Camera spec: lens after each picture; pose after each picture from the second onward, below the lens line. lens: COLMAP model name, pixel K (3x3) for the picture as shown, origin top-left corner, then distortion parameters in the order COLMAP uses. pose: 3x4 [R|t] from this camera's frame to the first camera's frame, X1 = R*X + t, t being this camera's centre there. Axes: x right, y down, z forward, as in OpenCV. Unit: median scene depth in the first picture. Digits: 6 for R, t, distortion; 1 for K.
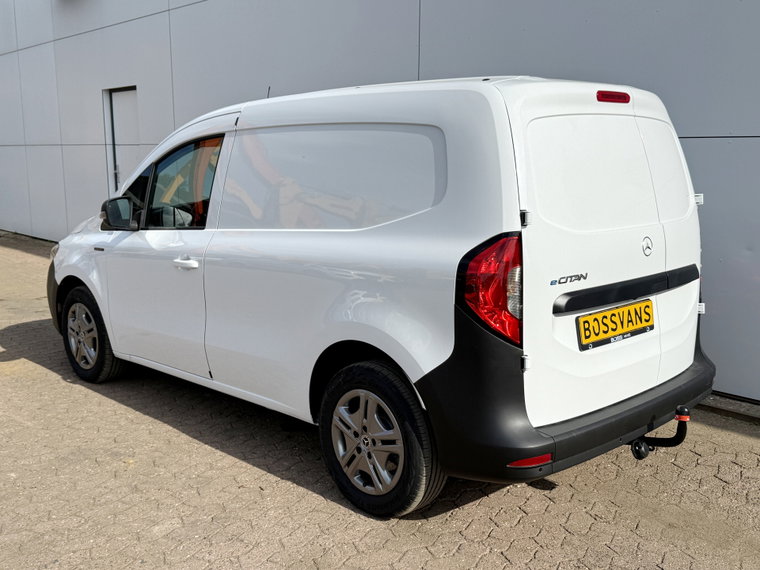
lens RADIAL K [[801.1, 0, 382.7], [0, 801.1, 285.1], [0, 0, 1]] dist [0.013829, 0.000000]
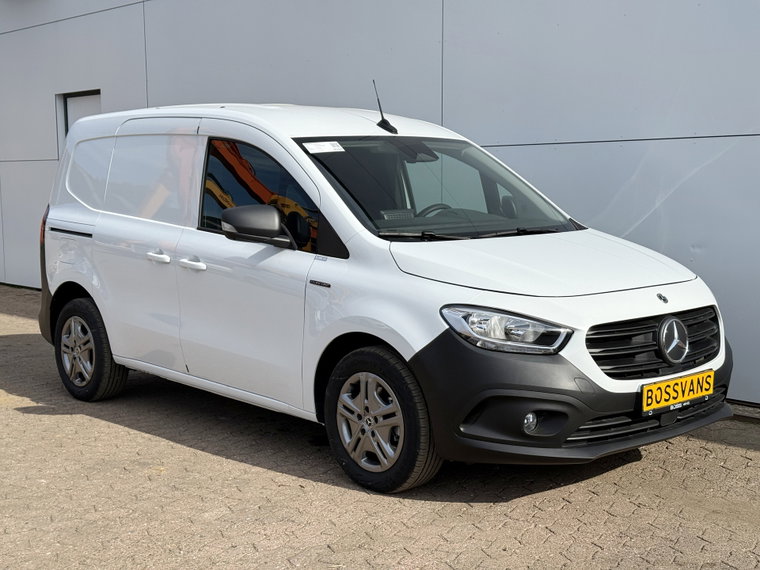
lens RADIAL K [[1071.6, 0, 384.0], [0, 1071.6, 282.1], [0, 0, 1]] dist [0.078175, 0.000000]
pose [[0.999927, -0.009570, 0.007410, -0.059414], [0.010044, 0.997713, -0.066836, 0.094974], [-0.006754, 0.066906, 0.997736, -0.352349]]
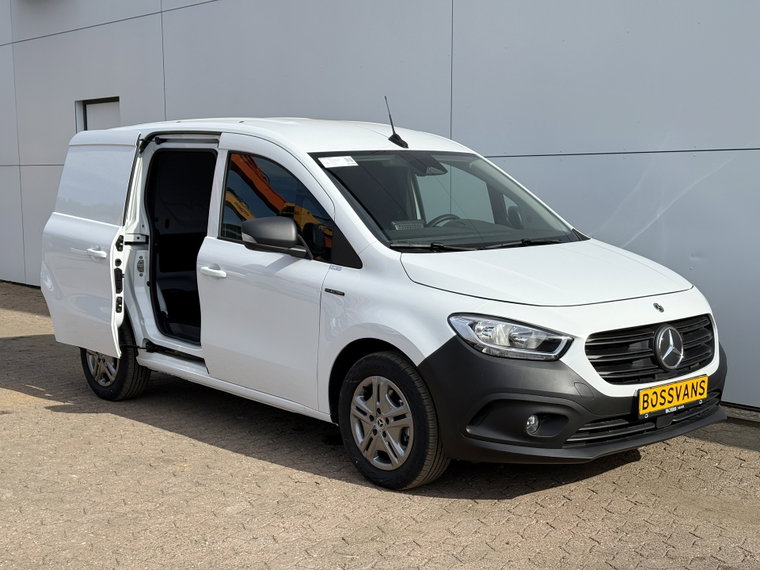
lens RADIAL K [[1071.6, 0, 373.6], [0, 1071.6, 287.0], [0, 0, 1]] dist [0.078175, 0.000000]
pose [[0.999919, -0.006381, -0.011019, -0.062263], [0.005696, 0.998112, -0.061159, 0.086719], [0.011388, 0.061092, 0.998067, -0.433606]]
